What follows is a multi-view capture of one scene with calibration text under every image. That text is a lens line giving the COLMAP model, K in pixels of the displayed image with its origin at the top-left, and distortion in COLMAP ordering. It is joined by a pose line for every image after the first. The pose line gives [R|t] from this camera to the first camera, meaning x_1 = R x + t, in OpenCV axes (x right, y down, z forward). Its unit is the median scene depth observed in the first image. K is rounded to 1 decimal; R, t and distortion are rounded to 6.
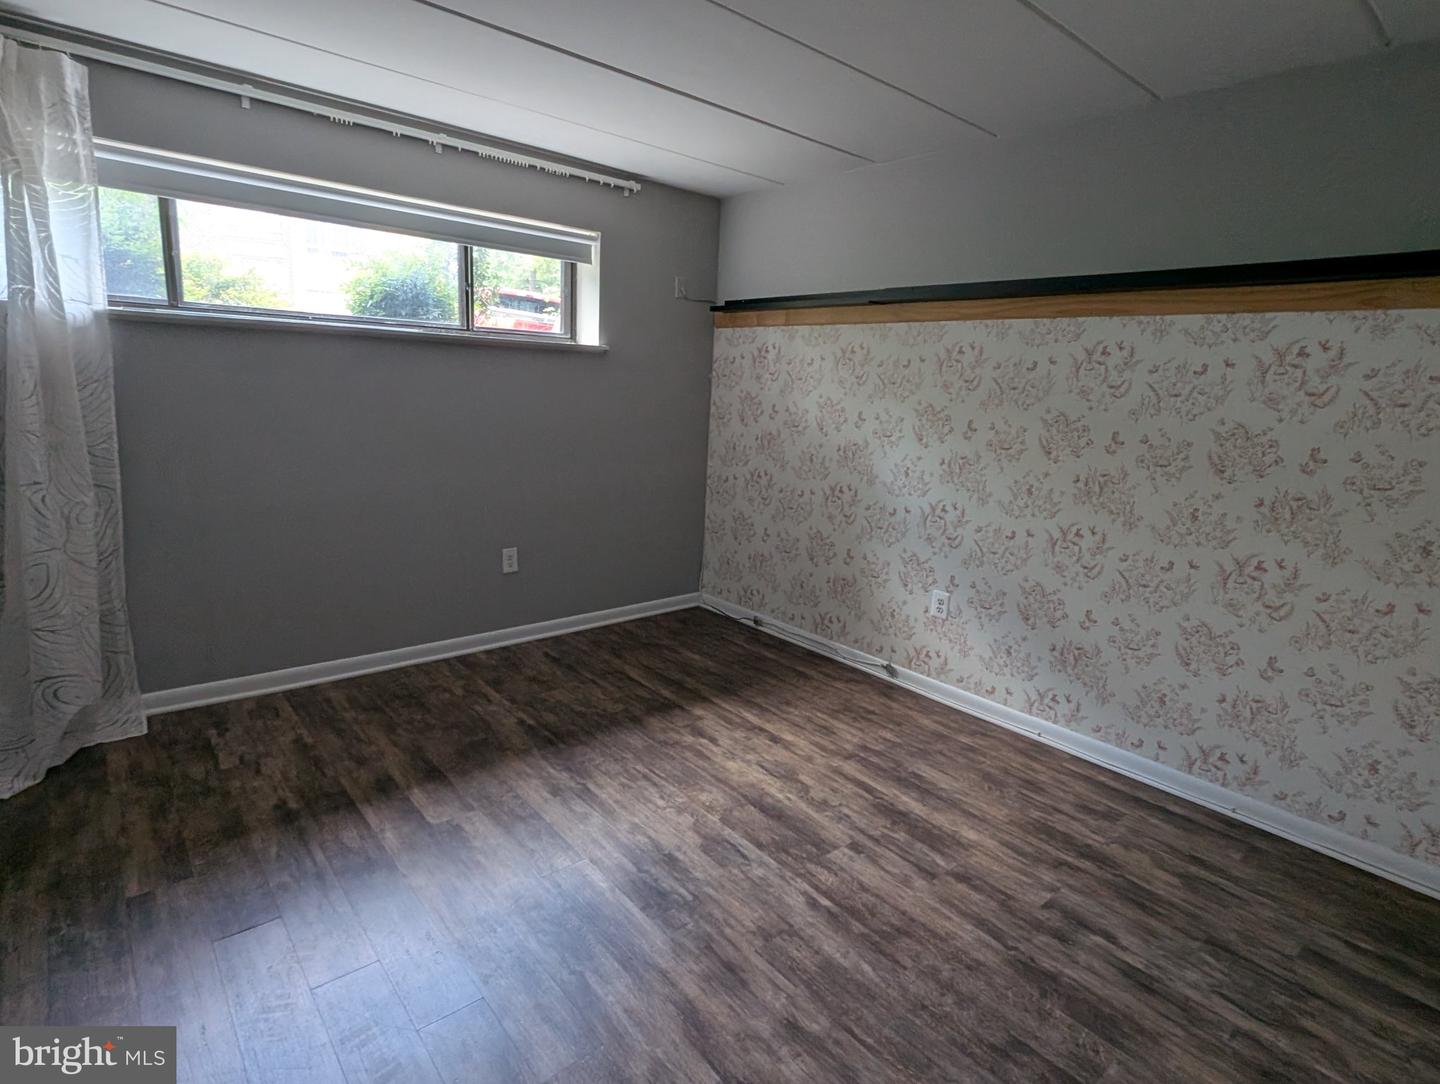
lens RADIAL K [[758.8, 0, 718.2], [0, 758.8, 542.3], [0, 0, 1]] dist [0.000015, 0.002170]
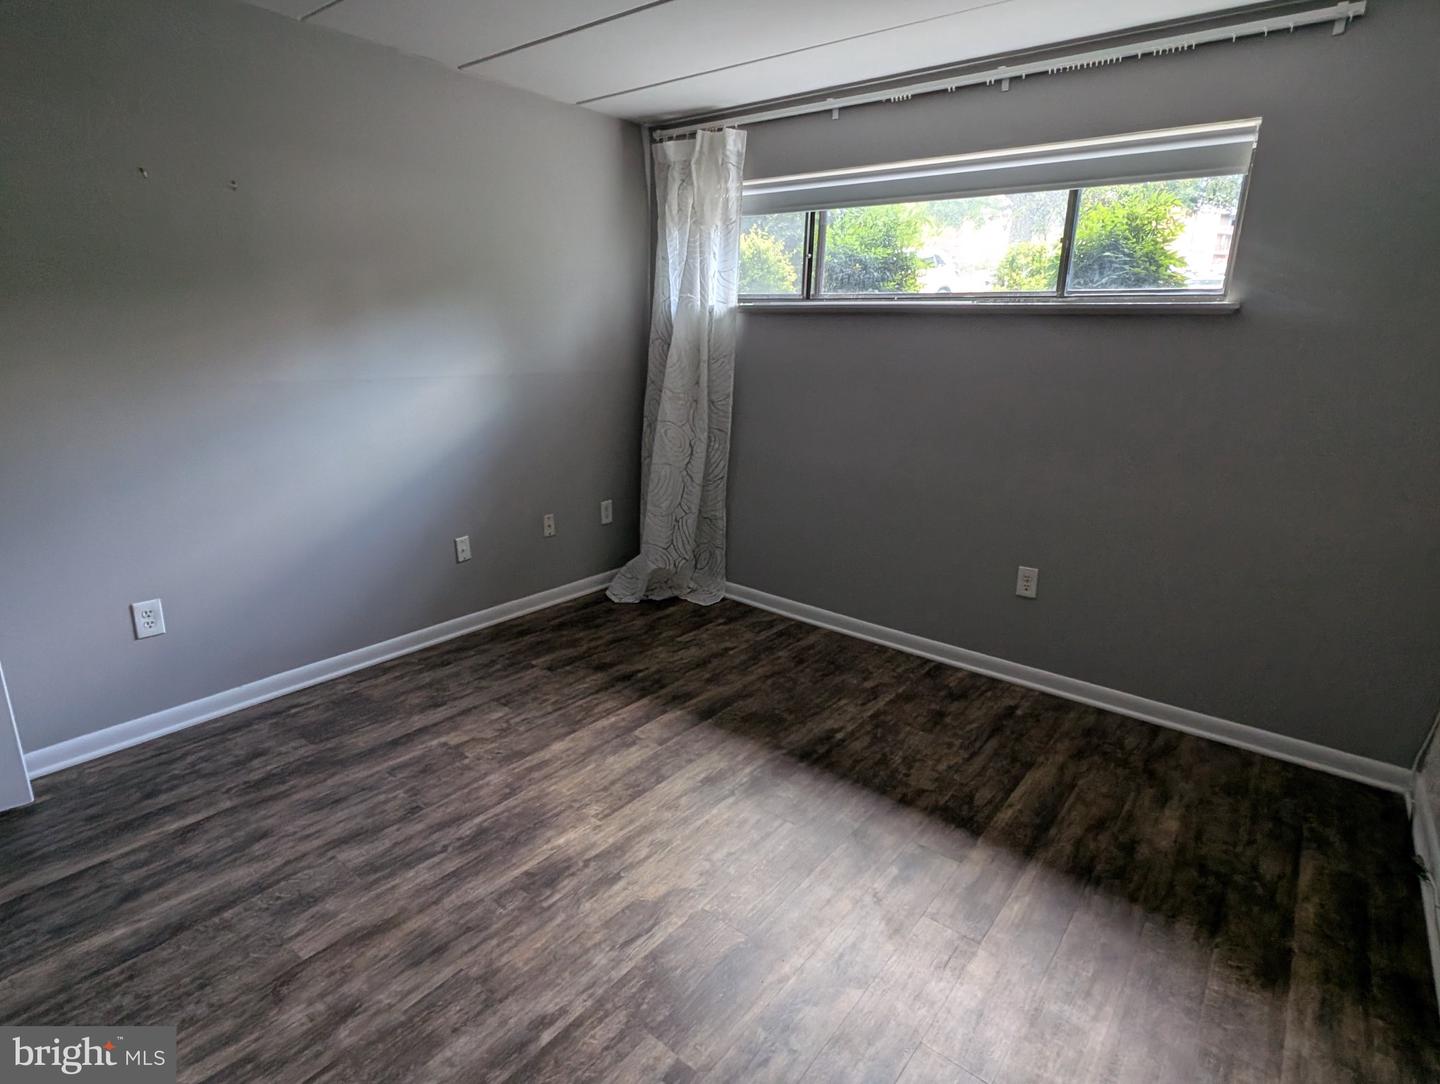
lens RADIAL K [[758.8, 0, 715.7], [0, 758.8, 539.3], [0, 0, 1]] dist [0.000015, 0.002170]
pose [[0.185005, 0.221117, -0.957539, 0.611315], [-0.217389, 0.959429, 0.179552, -0.132365], [0.958392, 0.174940, 0.225568, 0.705849]]
